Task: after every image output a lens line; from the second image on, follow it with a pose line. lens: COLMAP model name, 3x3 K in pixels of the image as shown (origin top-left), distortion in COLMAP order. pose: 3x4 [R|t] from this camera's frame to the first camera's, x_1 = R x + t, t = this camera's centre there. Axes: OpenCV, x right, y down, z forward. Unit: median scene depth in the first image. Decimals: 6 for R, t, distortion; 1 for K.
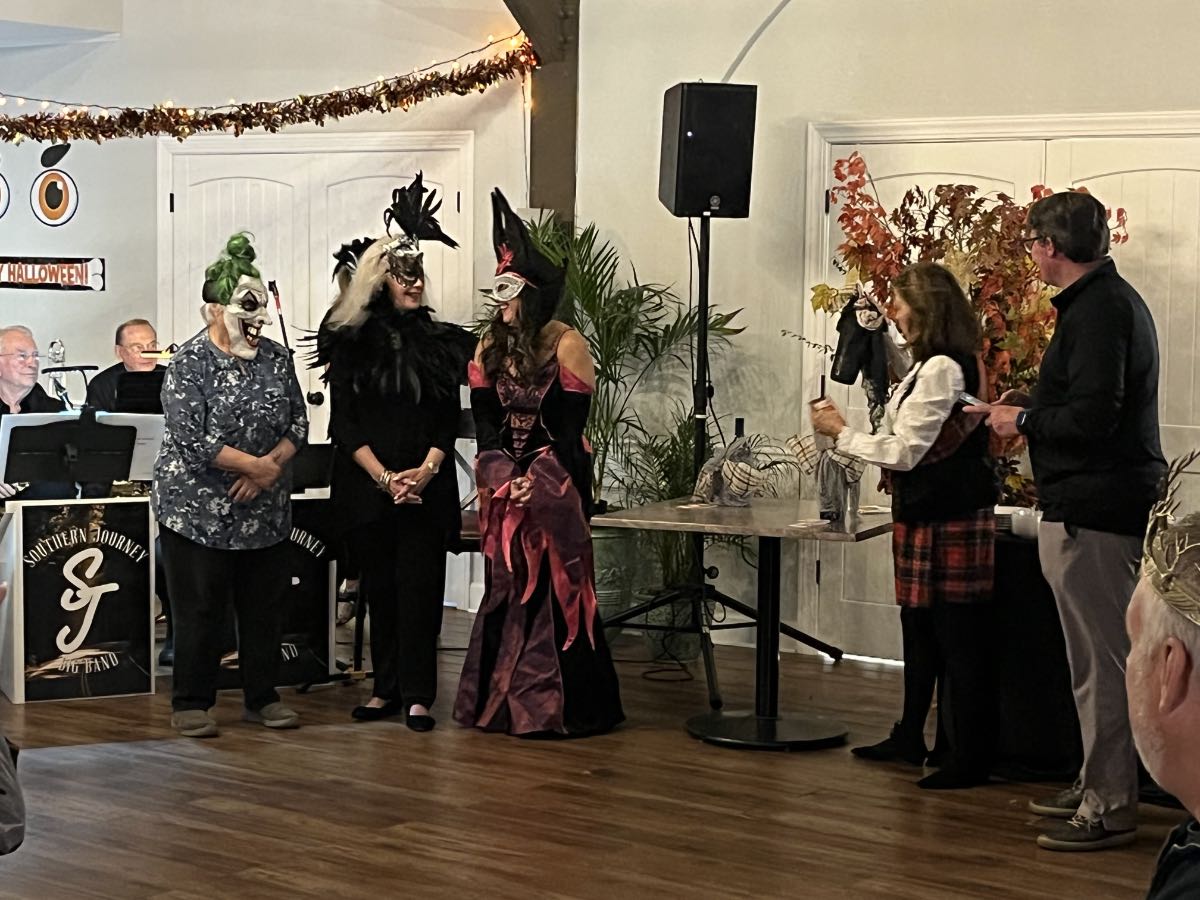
lens RADIAL K [[2430.5, 0, 598.8], [0, 2430.5, 451.8], [0, 0, 1]] dist [0.076047, 0.000000]
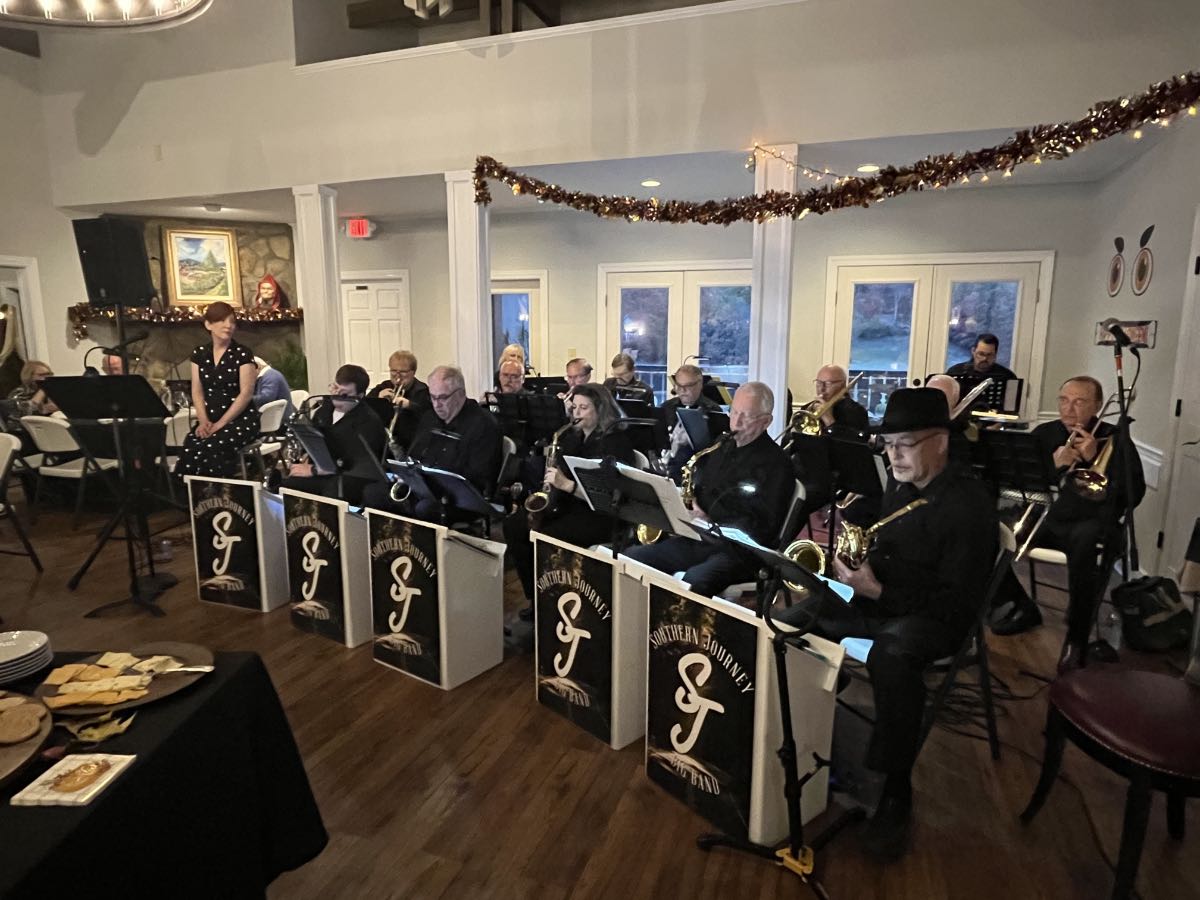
lens RADIAL K [[727.4, 0, 604.0], [0, 727.4, 449.6], [0, 0, 1]] dist [-0.000443, 0.004689]
pose [[0.292191, 0.146830, -0.945021, 0.073842], [-0.071972, 0.988718, 0.131366, -0.055894], [0.953648, 0.029631, 0.299462, 0.801743]]
